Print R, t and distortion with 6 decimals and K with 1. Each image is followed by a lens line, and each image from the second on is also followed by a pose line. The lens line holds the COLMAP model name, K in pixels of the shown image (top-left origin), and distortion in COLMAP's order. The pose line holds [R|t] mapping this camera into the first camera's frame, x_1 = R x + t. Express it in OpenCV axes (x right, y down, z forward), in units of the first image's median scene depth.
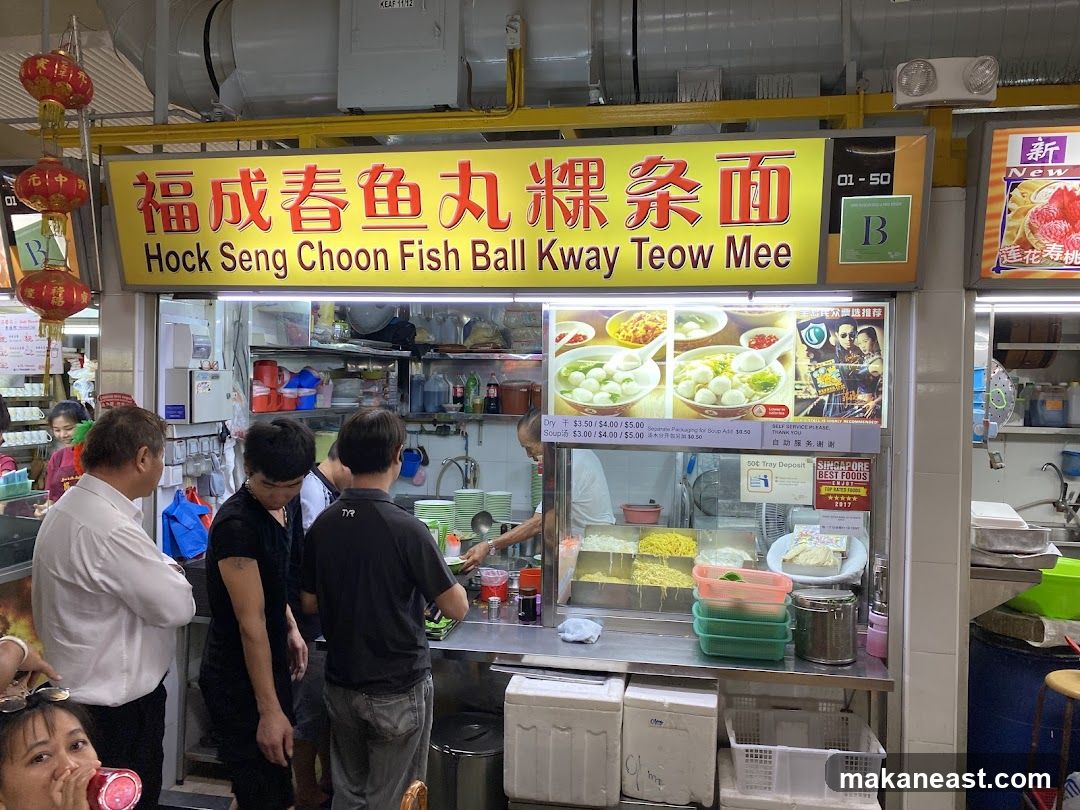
lens RADIAL K [[853.1, 0, 527.2], [0, 853.1, 398.3], [0, 0, 1]] dist [0.047395, -0.061956]
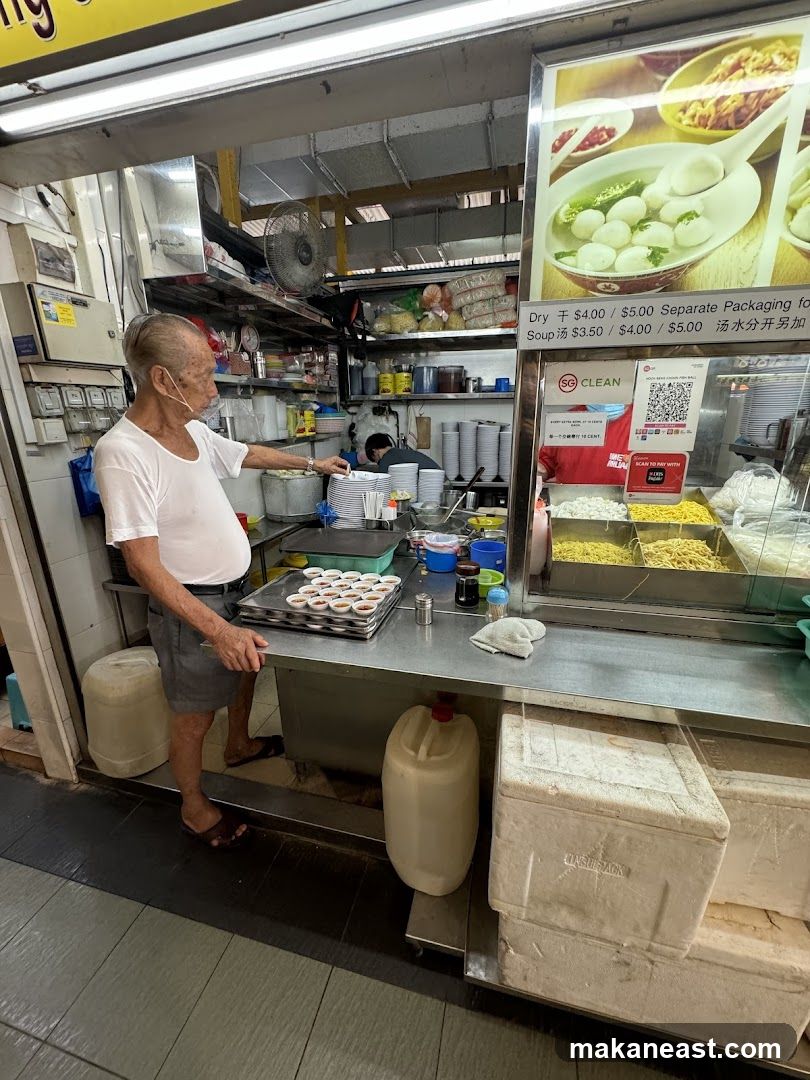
lens RADIAL K [[431.1, 0, 404.8], [0, 431.1, 541.6], [0, 0, 1]] dist [-0.005858, 0.000737]
pose [[0.998327, -0.009434, -0.057050, -0.051816], [0.024525, 0.962548, 0.270000, 0.105174], [0.052366, -0.270947, 0.961169, 0.703041]]
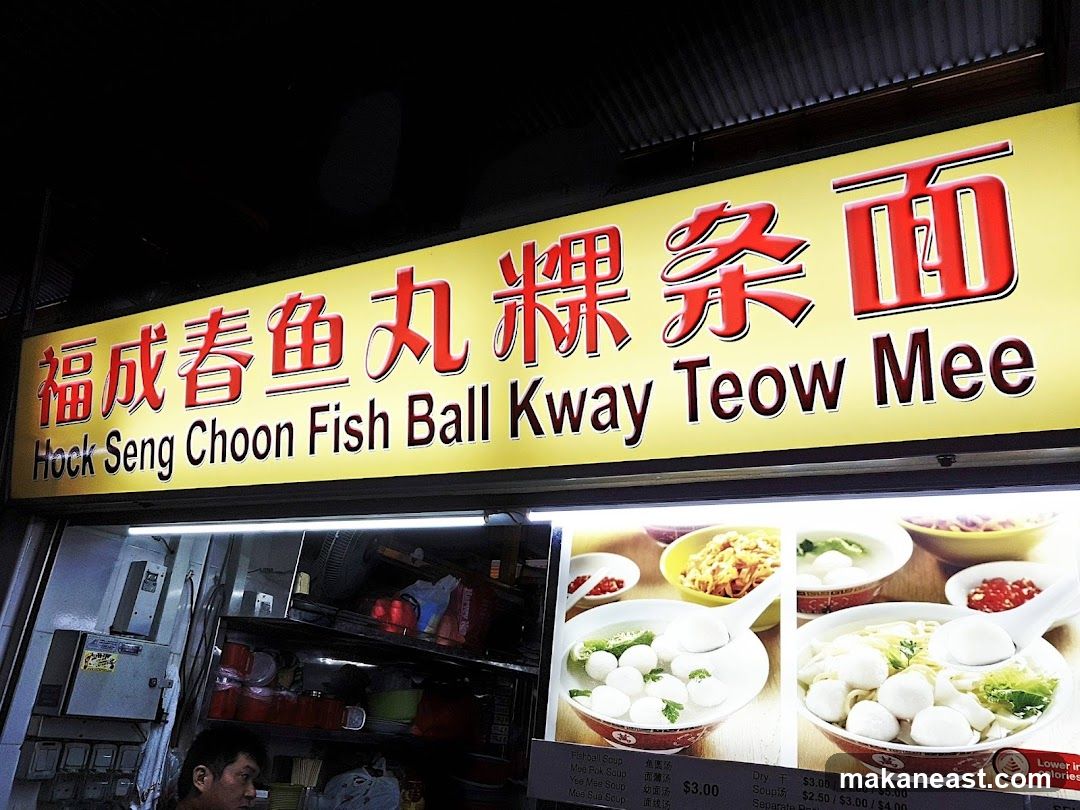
lens RADIAL K [[849.7, 0, 525.5], [0, 849.7, 433.2], [0, 0, 1]] dist [0.001325, -0.016378]
pose [[0.950715, -0.023574, -0.309168, 0.183278], [-0.094607, 0.927503, -0.361645, 0.036410], [0.295279, 0.373071, 0.879561, 0.528567]]
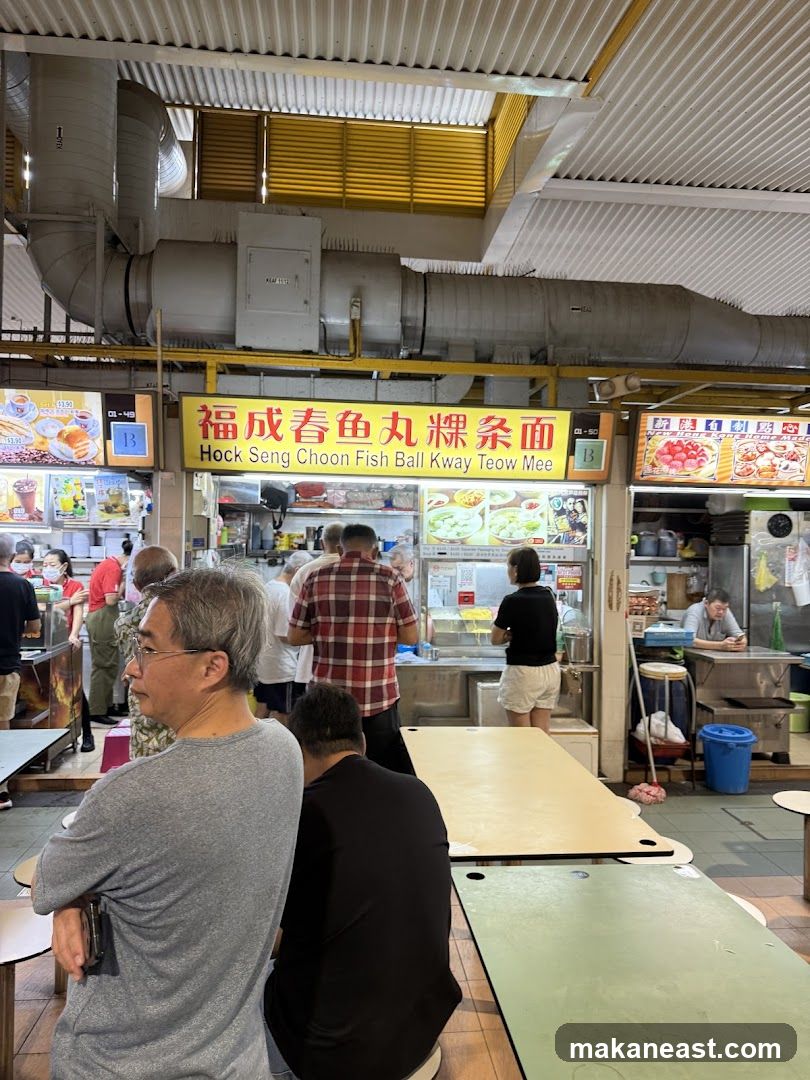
lens RADIAL K [[849.7, 0, 378.2], [0, 849.7, 557.4], [0, 0, 1]] dist [0.001325, -0.016378]
pose [[0.962046, -0.003473, 0.272865, -0.618609], [0.002134, 0.999984, 0.005204, 0.042577], [-0.272879, -0.004424, 0.962038, -0.816003]]
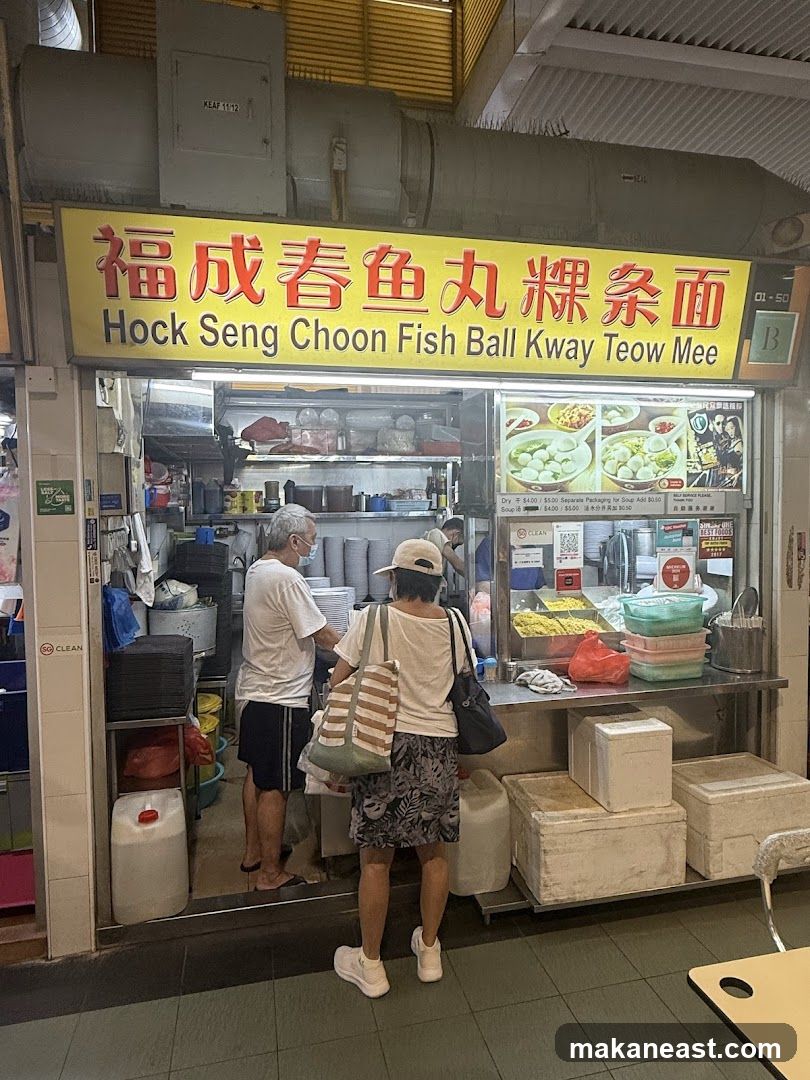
lens RADIAL K [[705.7, 0, 380.2], [0, 705.7, 544.4], [0, 0, 1]] dist [-0.015367, 0.004929]
pose [[0.914923, -0.049825, 0.400542, -0.528831], [0.036031, 0.998472, 0.041903, 0.045825], [-0.402018, -0.023906, 0.915320, 0.229969]]
